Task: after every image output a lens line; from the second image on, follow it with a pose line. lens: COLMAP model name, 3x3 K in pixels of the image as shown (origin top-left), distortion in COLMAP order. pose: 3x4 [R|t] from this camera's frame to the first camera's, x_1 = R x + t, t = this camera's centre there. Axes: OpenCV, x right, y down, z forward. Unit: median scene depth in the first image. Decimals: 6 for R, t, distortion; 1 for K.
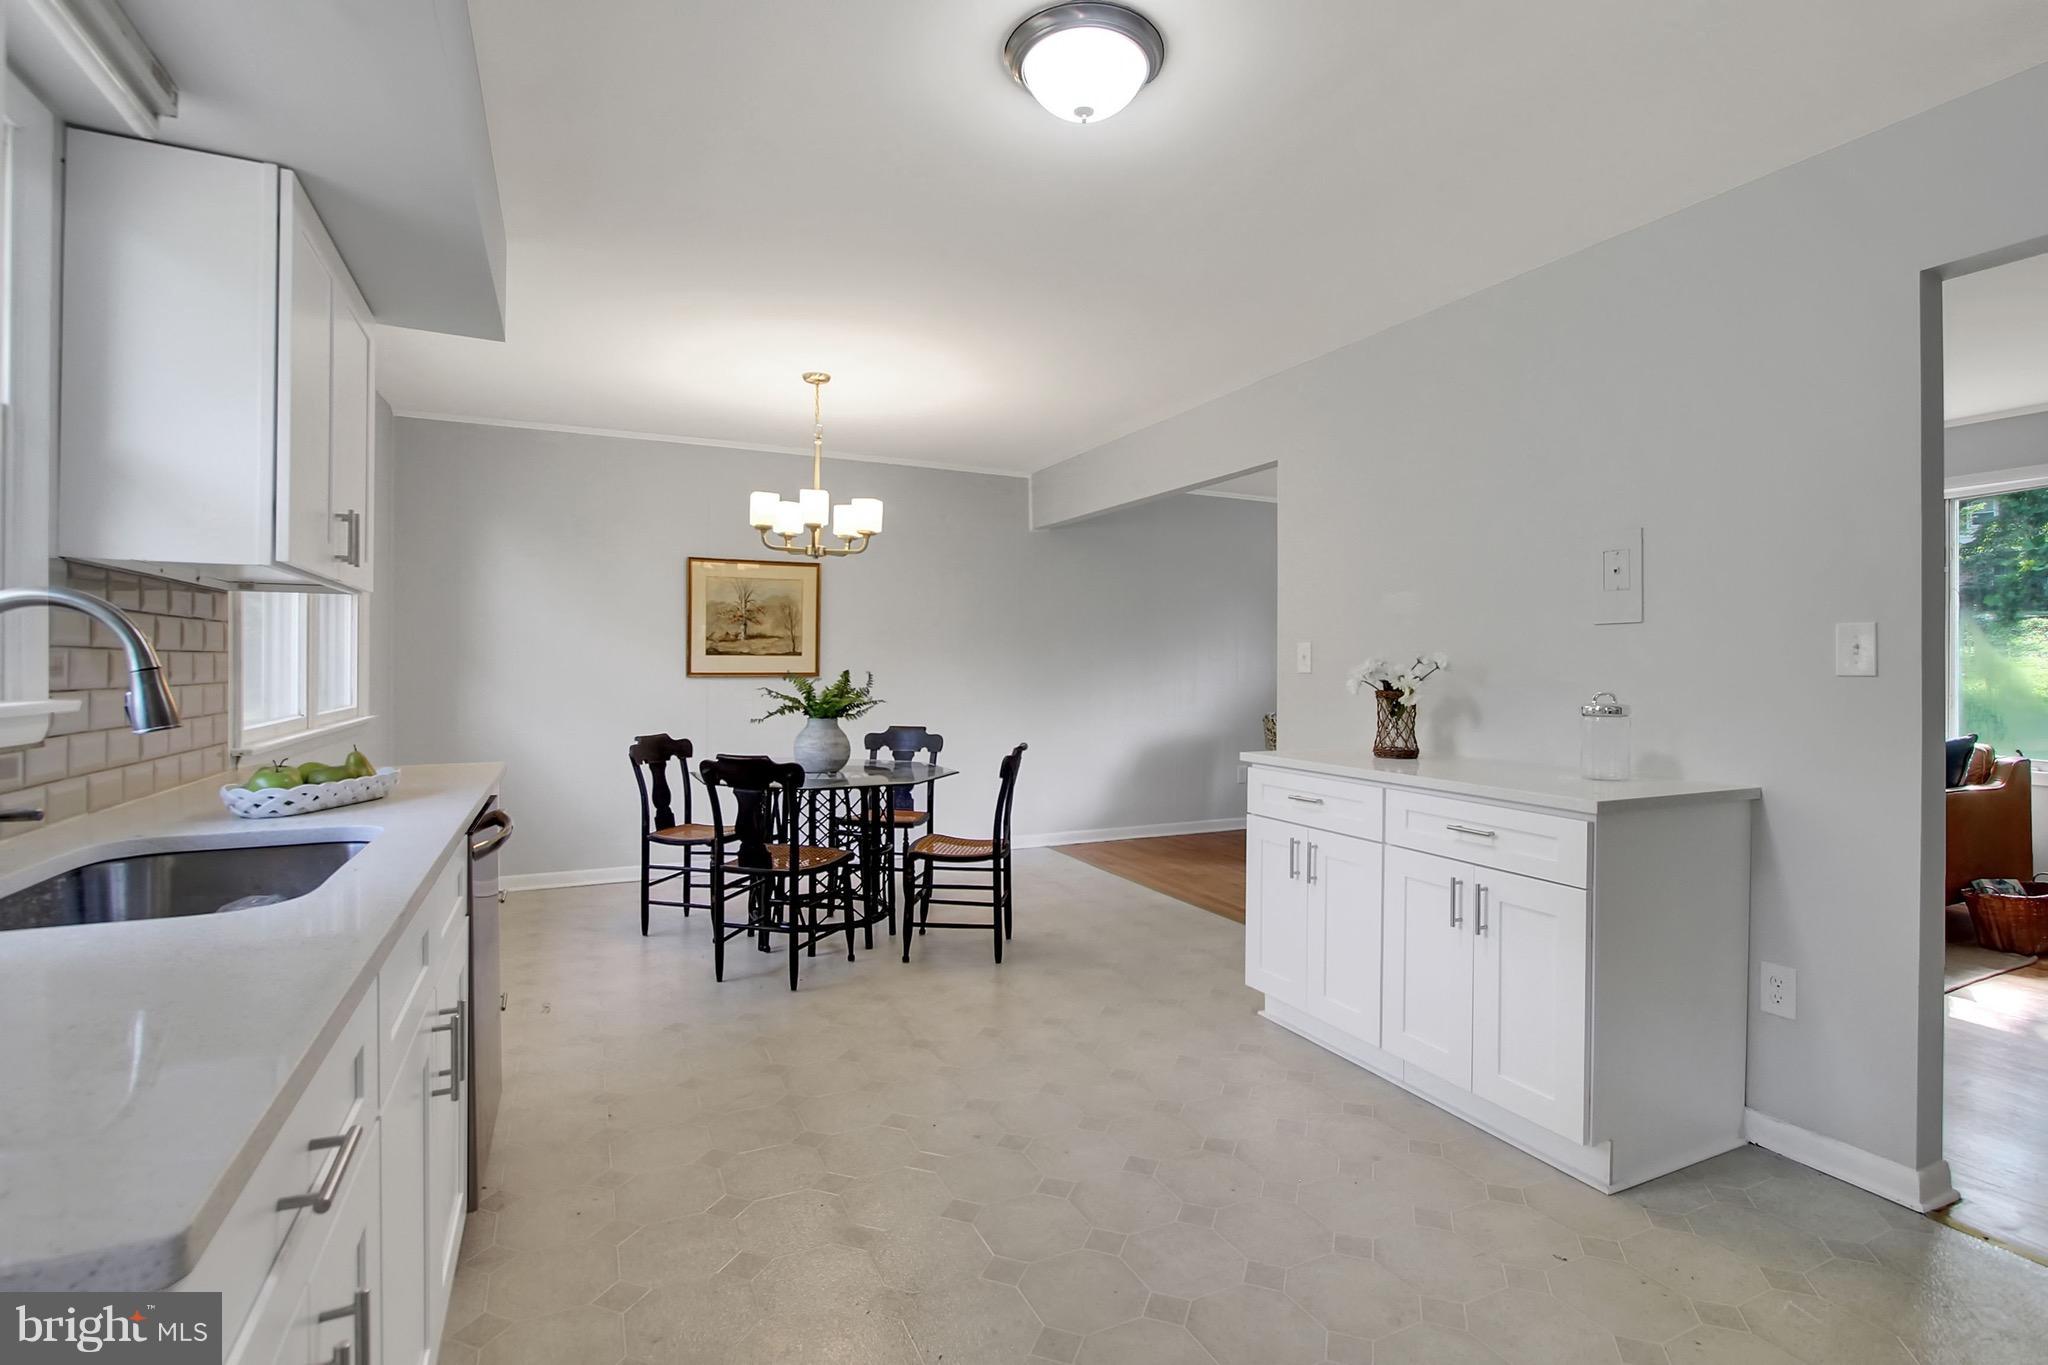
lens RADIAL K [[951.5, 0, 1024.6], [0, 951.5, 666.8], [0, 0, 1]] dist [-0.014057, 0.000374]
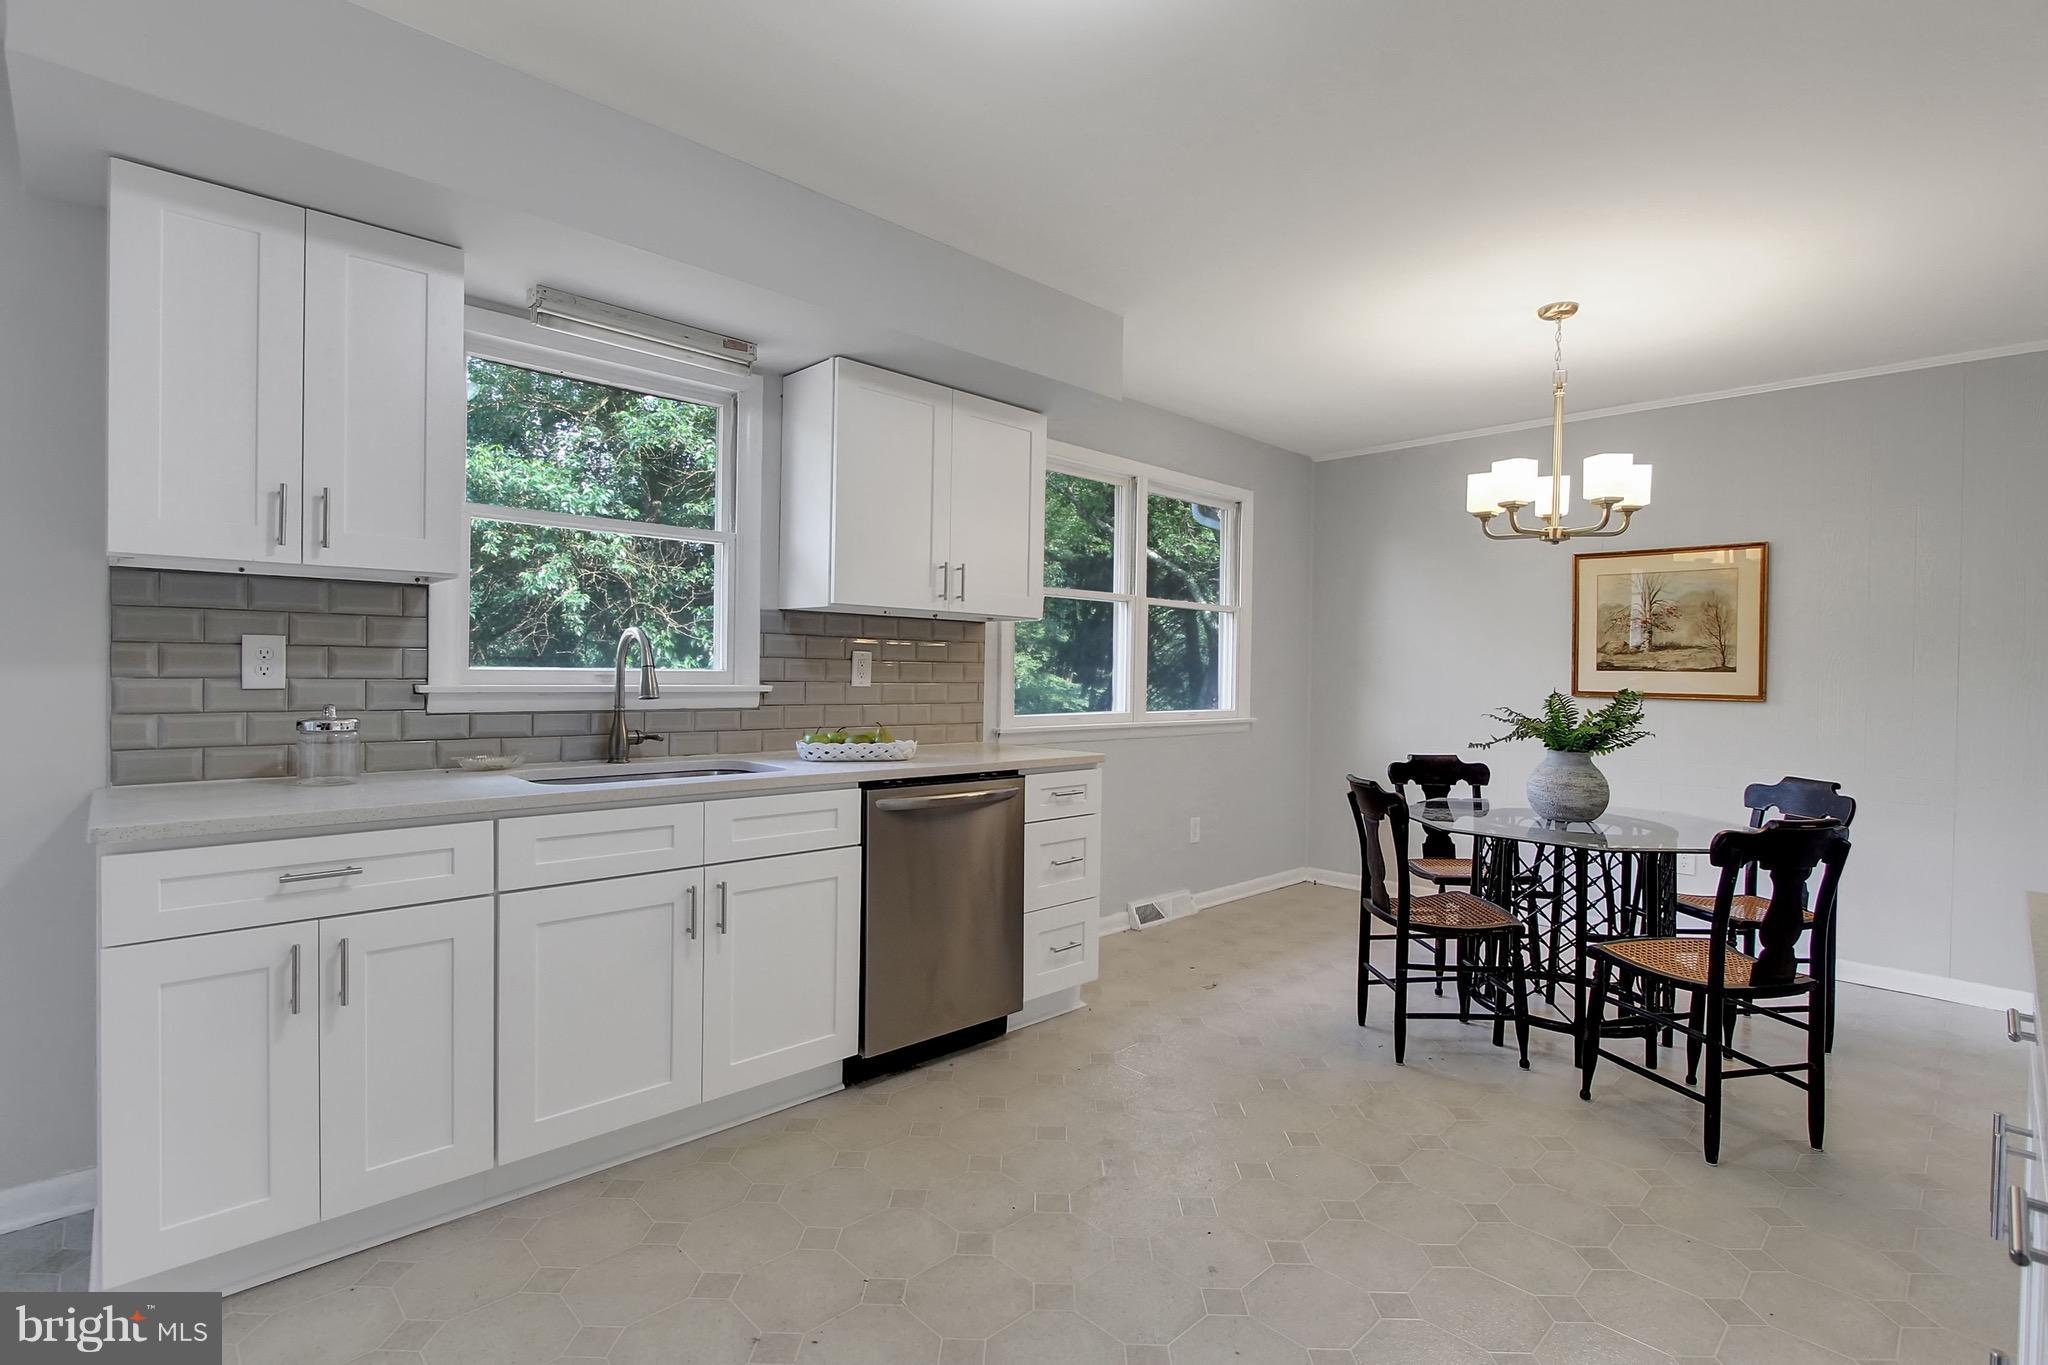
lens RADIAL K [[947.6, 0, 1024.0], [0, 947.6, 682.5], [0, 0, 1]] dist [-0.022110, -0.000292]
pose [[0.324019, 0.016426, -0.945908, 0.375288], [-0.020056, 0.999744, 0.010491, -0.000452], [0.945838, 0.015572, 0.324265, 0.348274]]
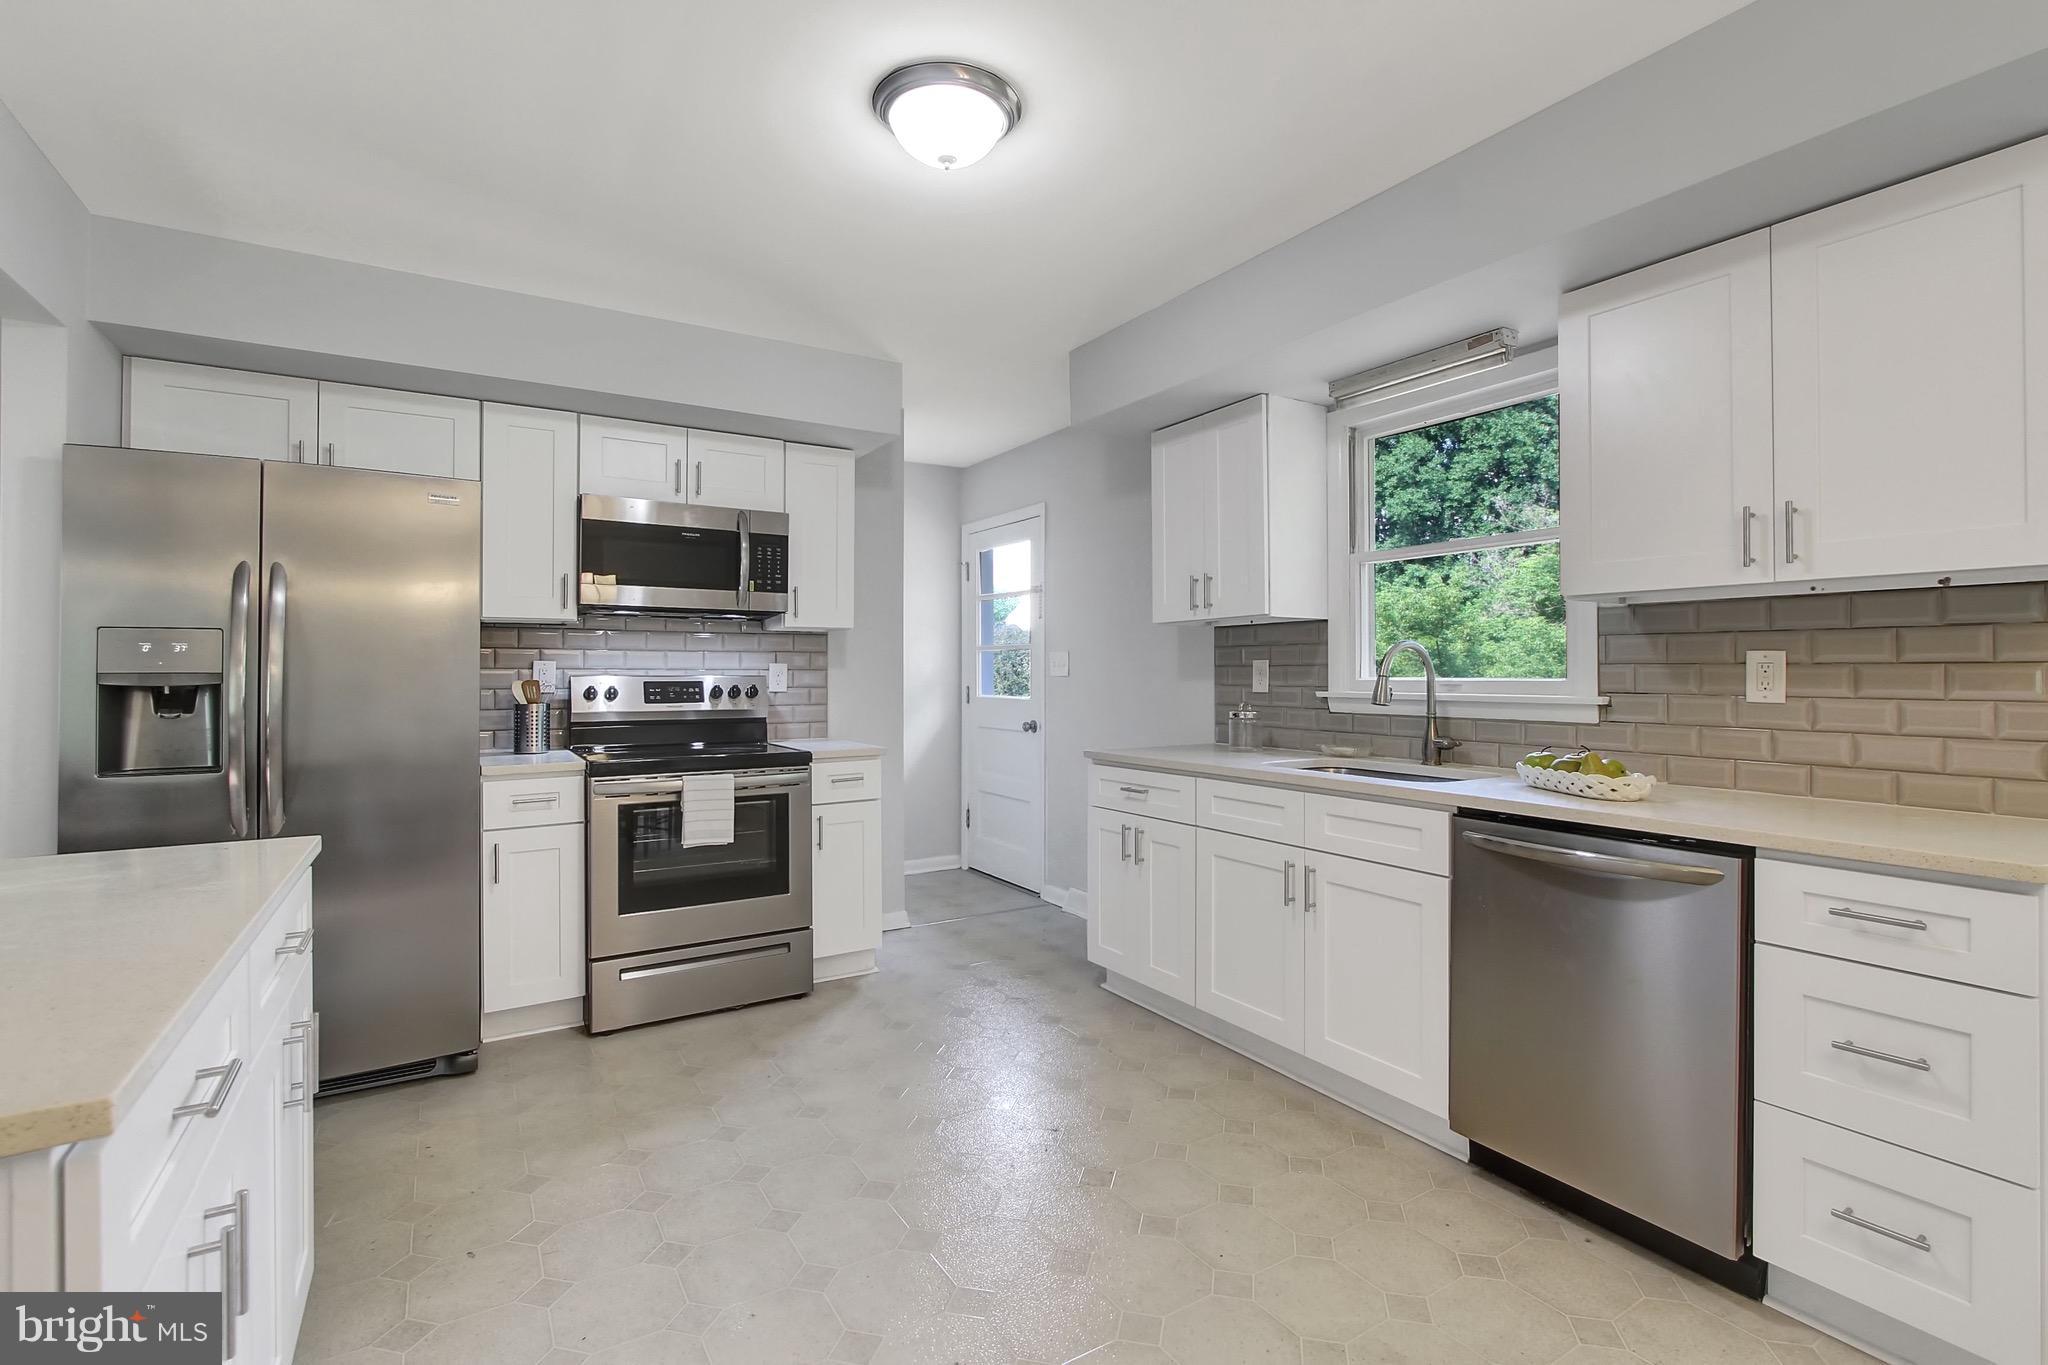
lens RADIAL K [[951.4, 0, 1036.4], [0, 951.4, 665.0], [0, 0, 1]] dist [-0.001796, 0.000007]
pose [[-0.992080, -0.006028, -0.125464, 0.047385], [-0.005202, 0.999963, -0.006910, -0.001555], [0.125501, -0.006203, -0.992074, 0.982320]]
